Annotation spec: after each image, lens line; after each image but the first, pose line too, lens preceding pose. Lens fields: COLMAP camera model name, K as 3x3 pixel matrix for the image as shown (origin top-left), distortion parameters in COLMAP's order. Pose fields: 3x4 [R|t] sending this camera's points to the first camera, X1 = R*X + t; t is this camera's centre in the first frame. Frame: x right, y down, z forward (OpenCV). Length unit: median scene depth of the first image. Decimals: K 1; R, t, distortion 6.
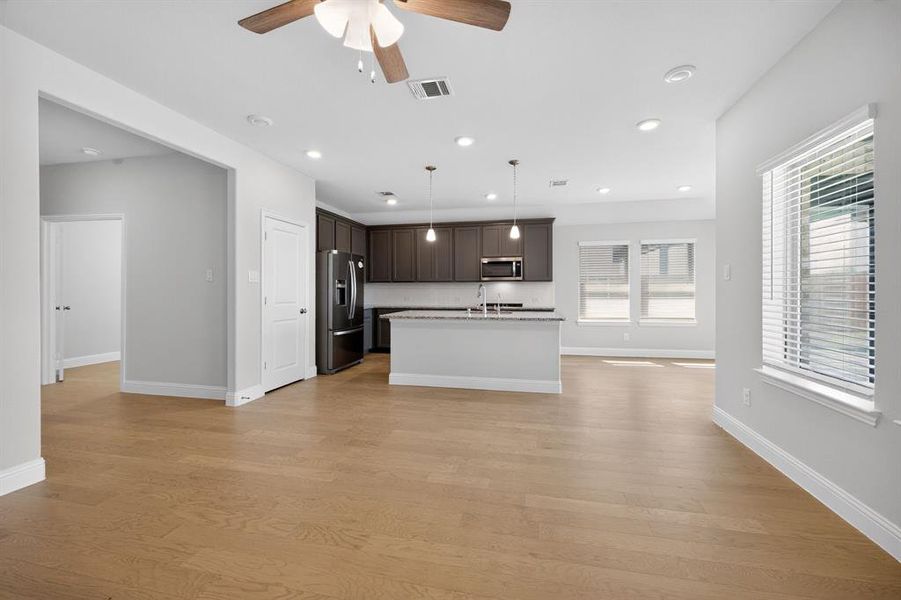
lens RADIAL K [[364.8, 0, 446.6], [0, 364.8, 294.0], [0, 0, 1]] dist [-0.009344, 0.000233]
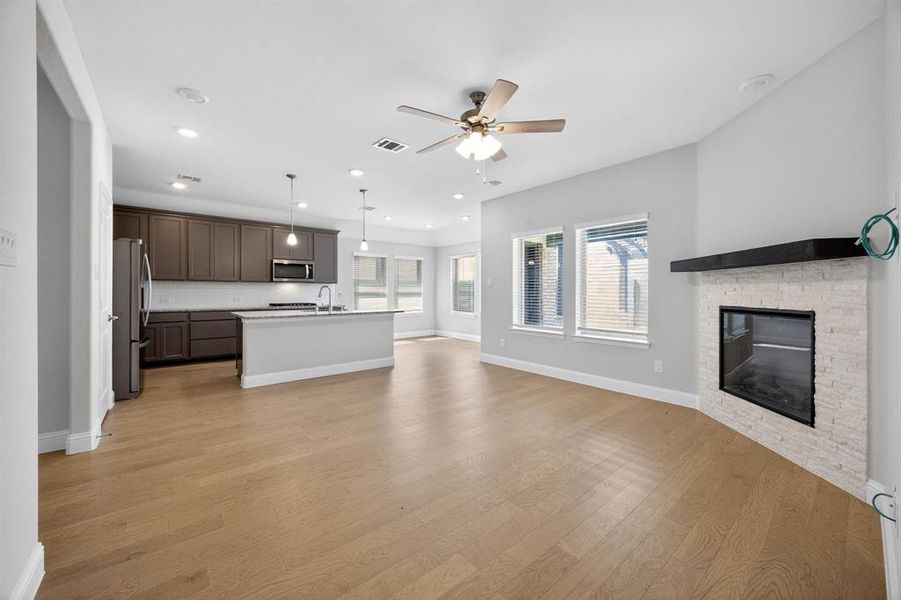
lens RADIAL K [[364.8, 0, 446.6], [0, 364.8, 294.0], [0, 0, 1]] dist [-0.009344, 0.000233]
pose [[0.594901, -0.003541, 0.803791, -0.548045], [0.005041, 0.999987, 0.000674, 0.000938], [-0.803783, 0.003651, 0.594912, 0.002369]]
